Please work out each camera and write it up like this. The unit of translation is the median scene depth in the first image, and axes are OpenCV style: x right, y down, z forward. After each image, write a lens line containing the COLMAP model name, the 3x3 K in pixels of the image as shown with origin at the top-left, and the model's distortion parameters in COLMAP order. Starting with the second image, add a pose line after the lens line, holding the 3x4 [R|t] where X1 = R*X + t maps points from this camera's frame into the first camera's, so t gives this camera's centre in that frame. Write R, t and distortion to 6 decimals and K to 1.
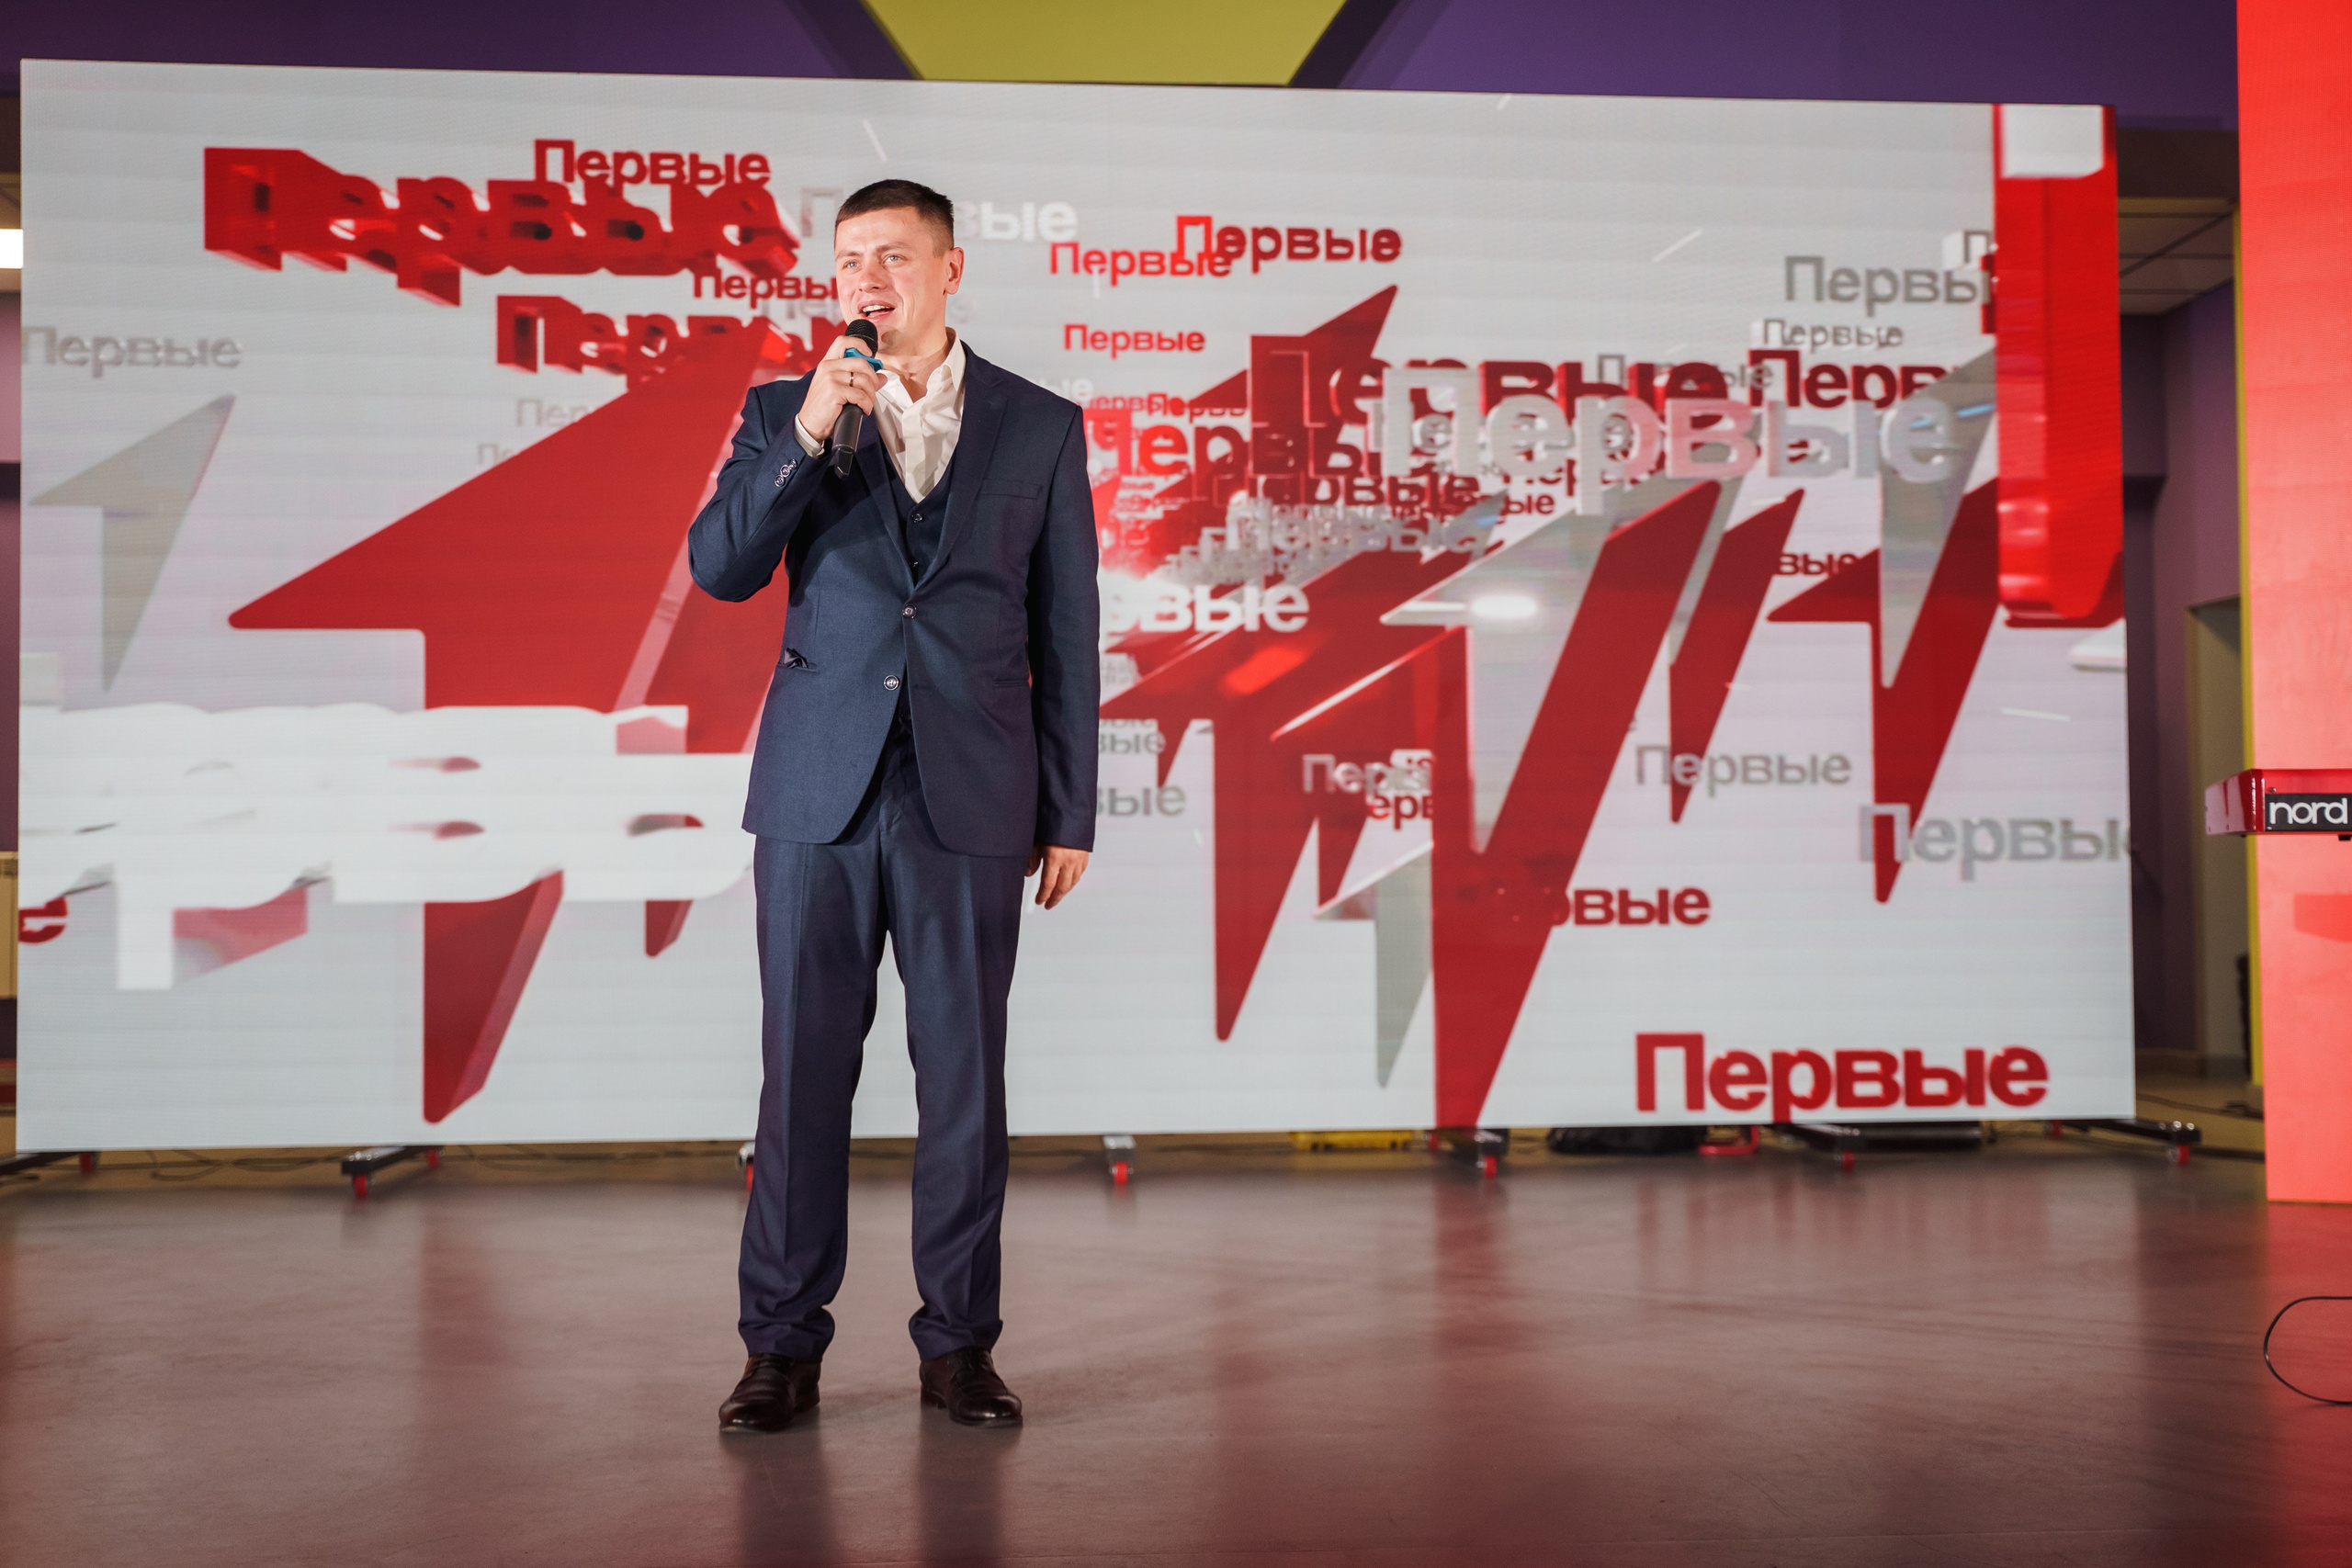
lens RADIAL K [[2363.7, 0, 1176.0], [0, 2363.7, 784.0], [0, 0, 1]] dist [-0.000073, 0.018878]
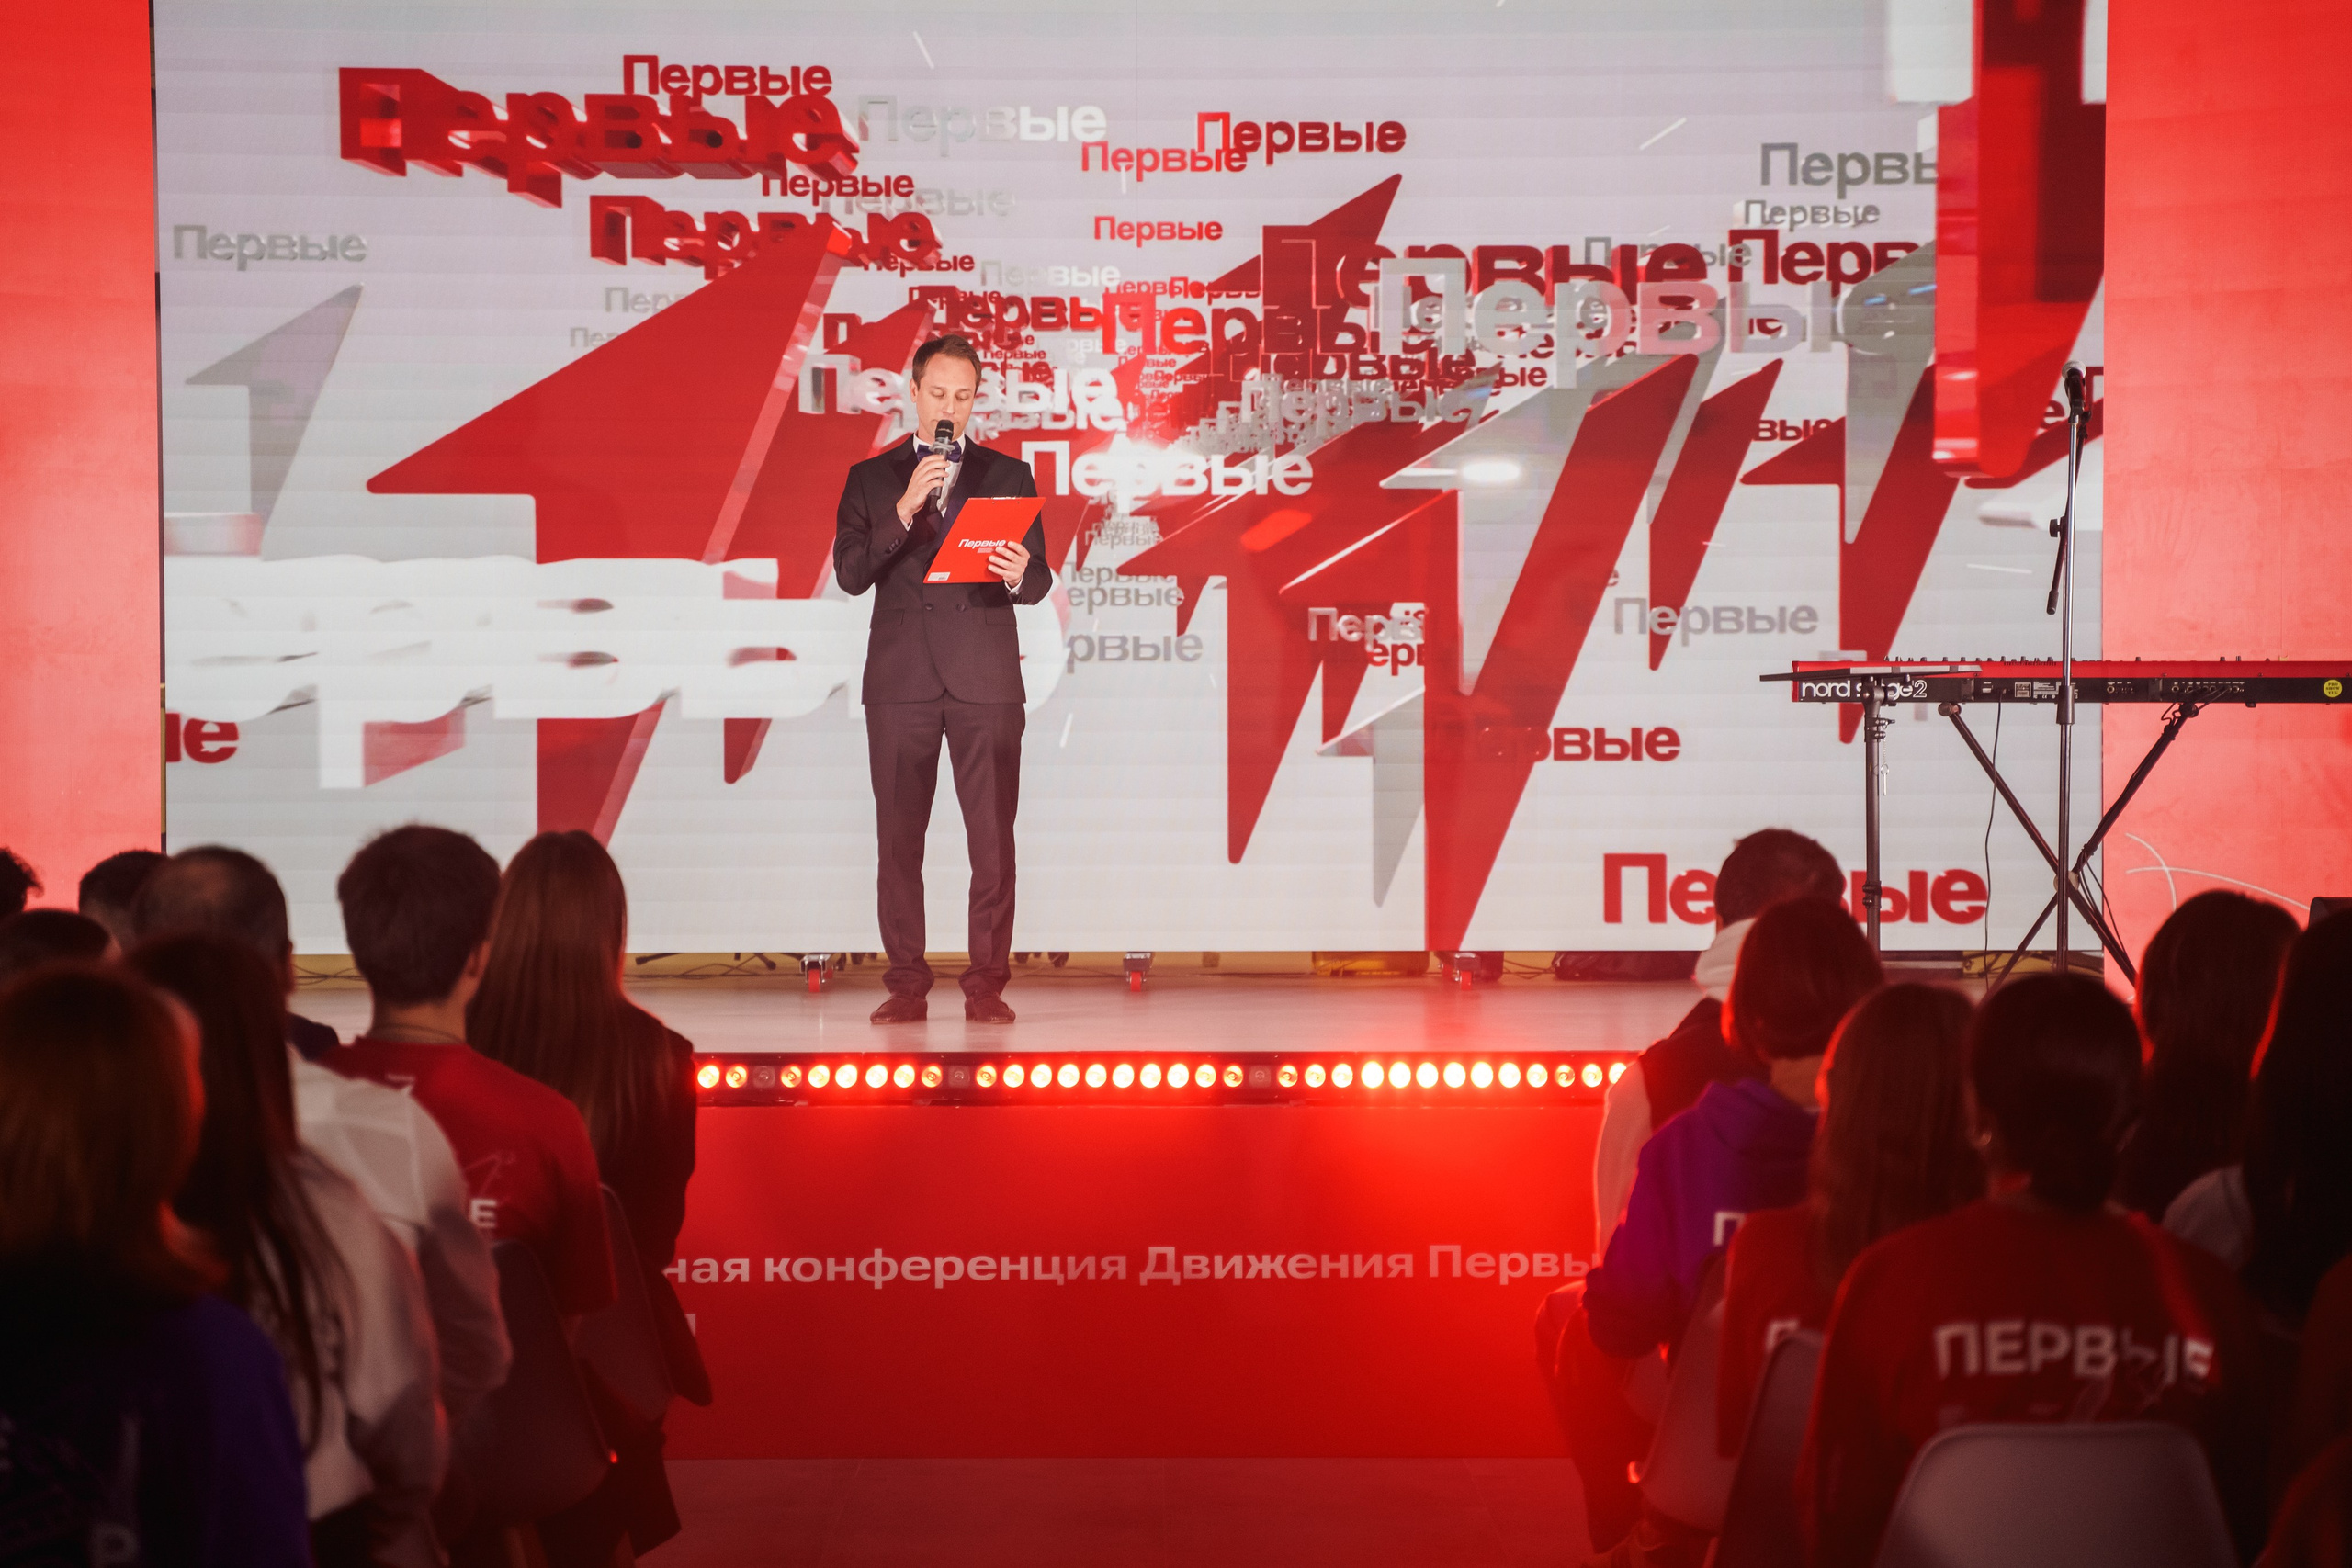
lens RADIAL K [[5183.5, 0, 976.8], [0, 5183.5, 942.9], [0, 0, 1]] dist [0.214988, 0.359514]
pose [[0.998352, 0.002693, -0.057325, 0.037528], [-0.001846, 0.999888, 0.014821, 0.106841], [0.057359, -0.014690, 0.998246, -1.409291]]
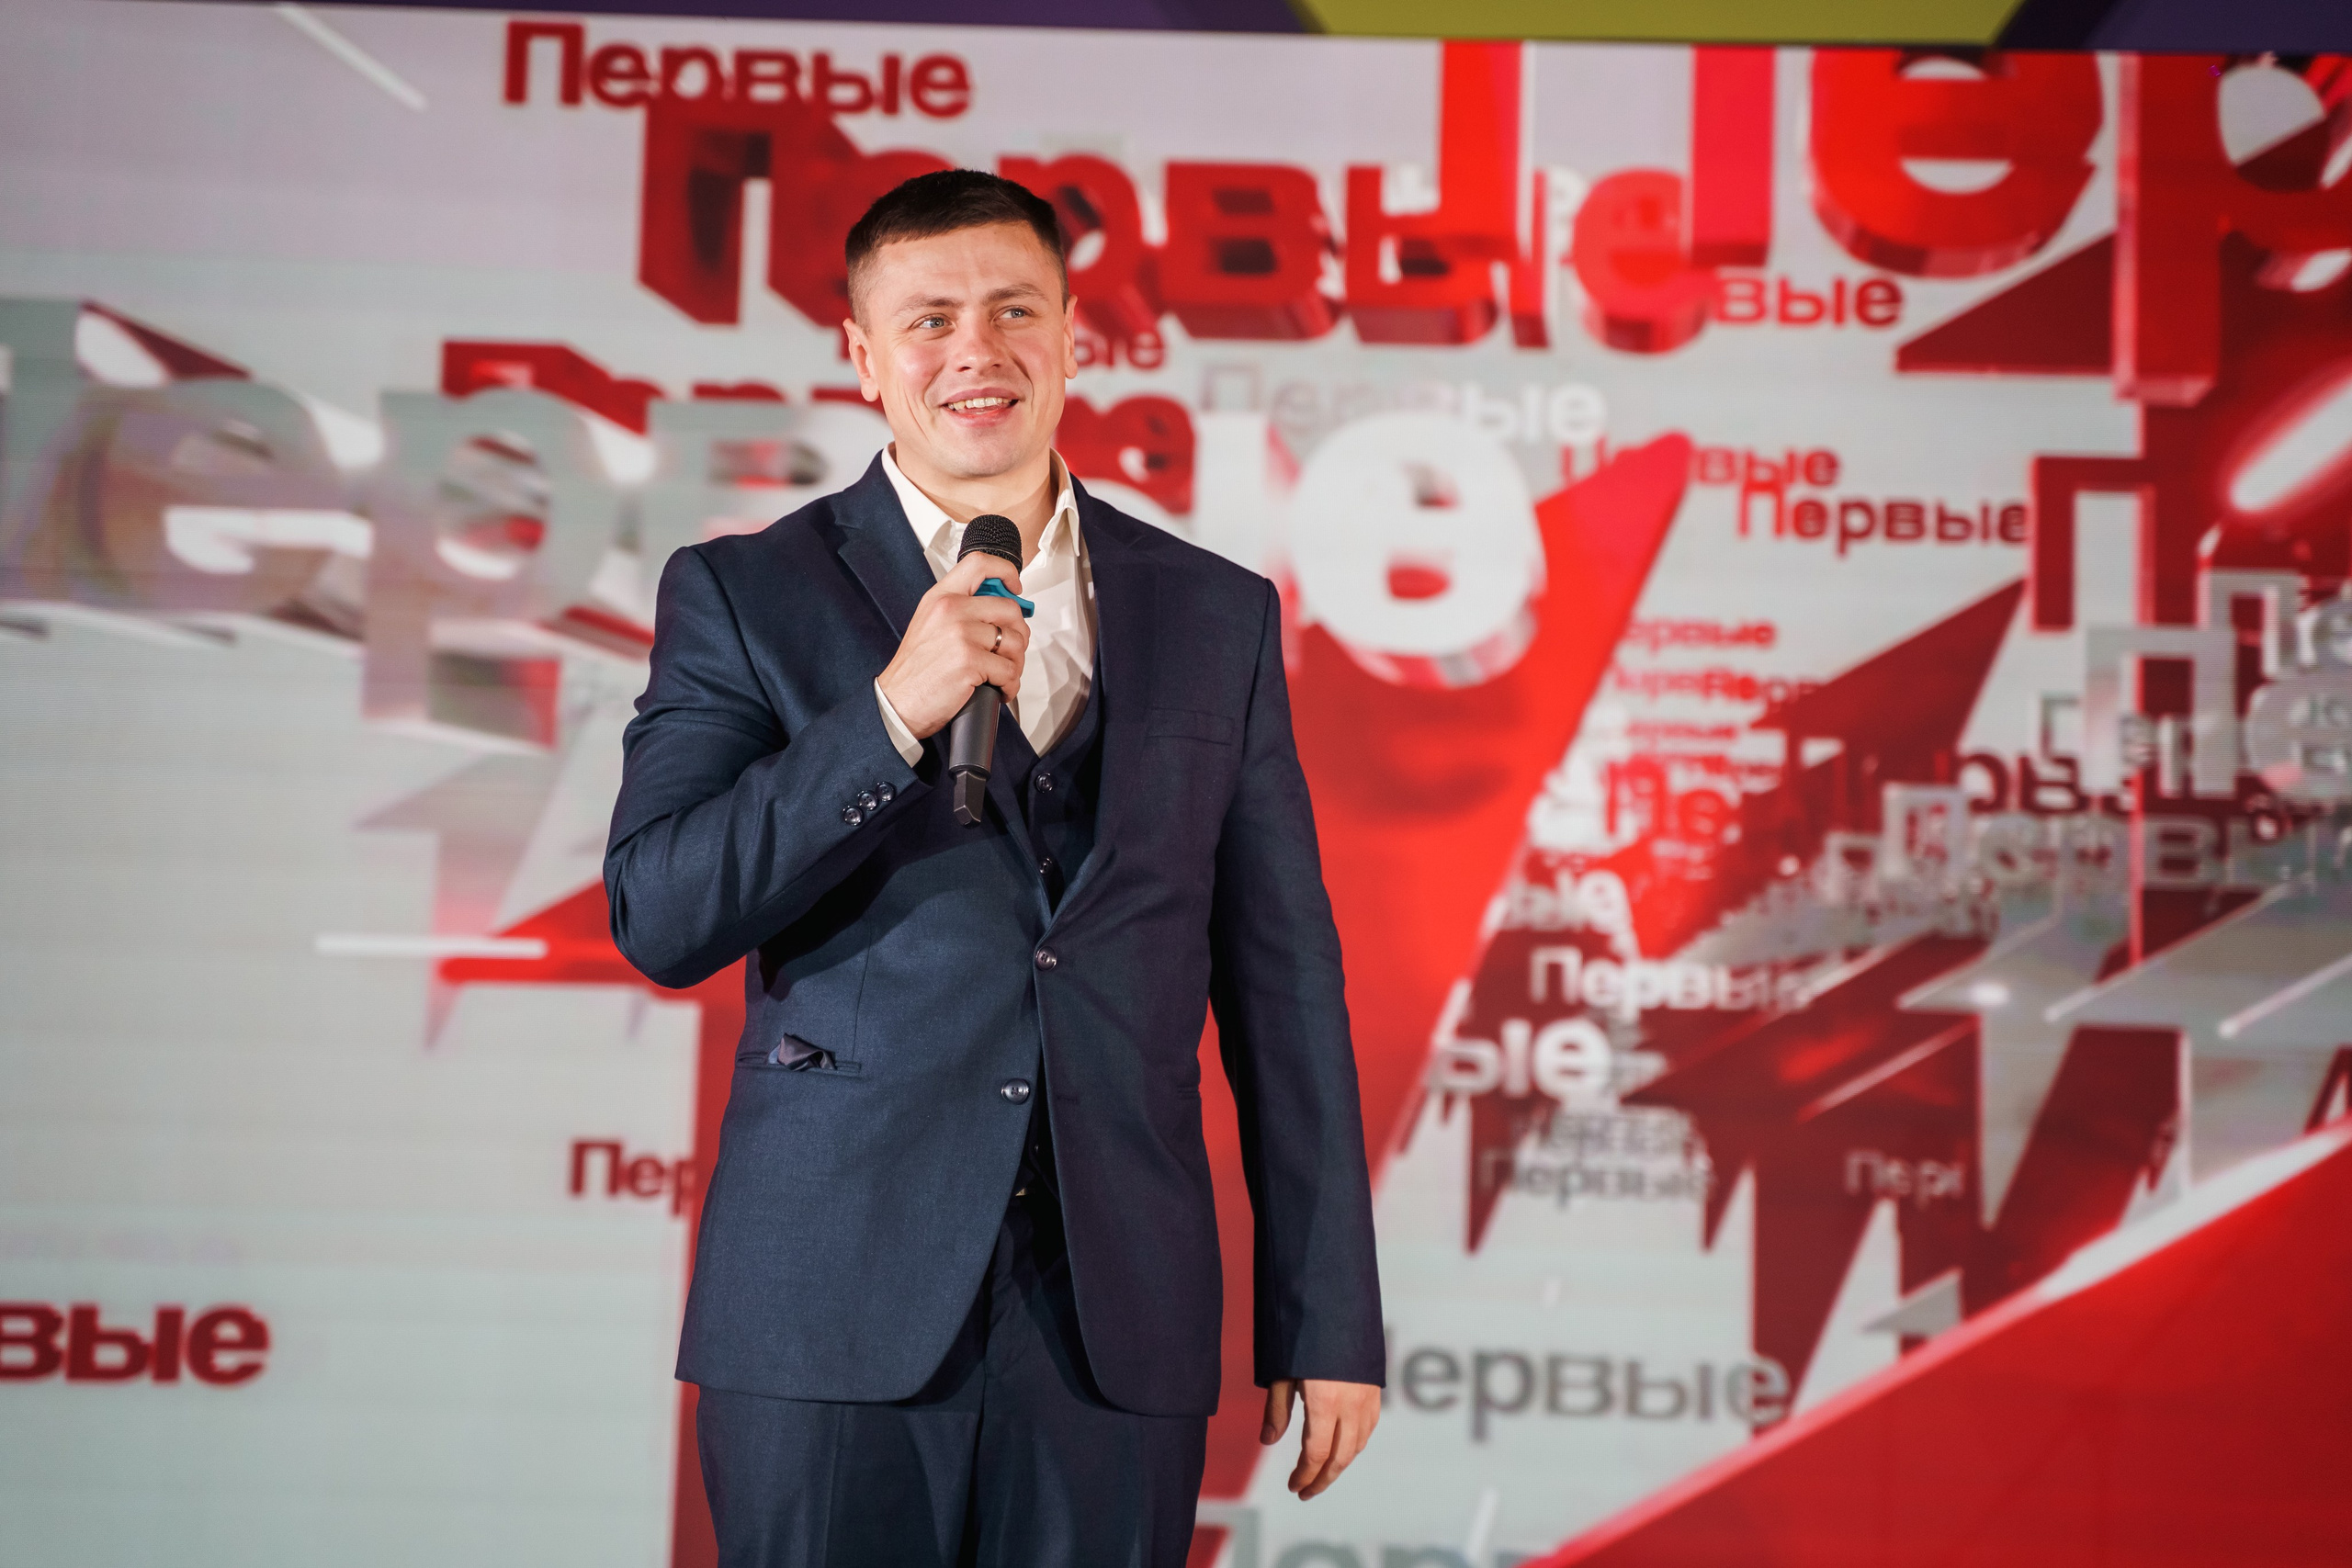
lens RADIAL K [[6141.8, 0, 1088.4], [0, 6141.8, 787.9], [0, 0, 1]] dist [0.222105, 0.353260]
pose [[0.992867, 0.023404, -0.116907, 0.026602], [-0.035662, 0.993949, -0.103896, 0.075776], [0.113768, 0.107324, 0.987693, -1.002828]]
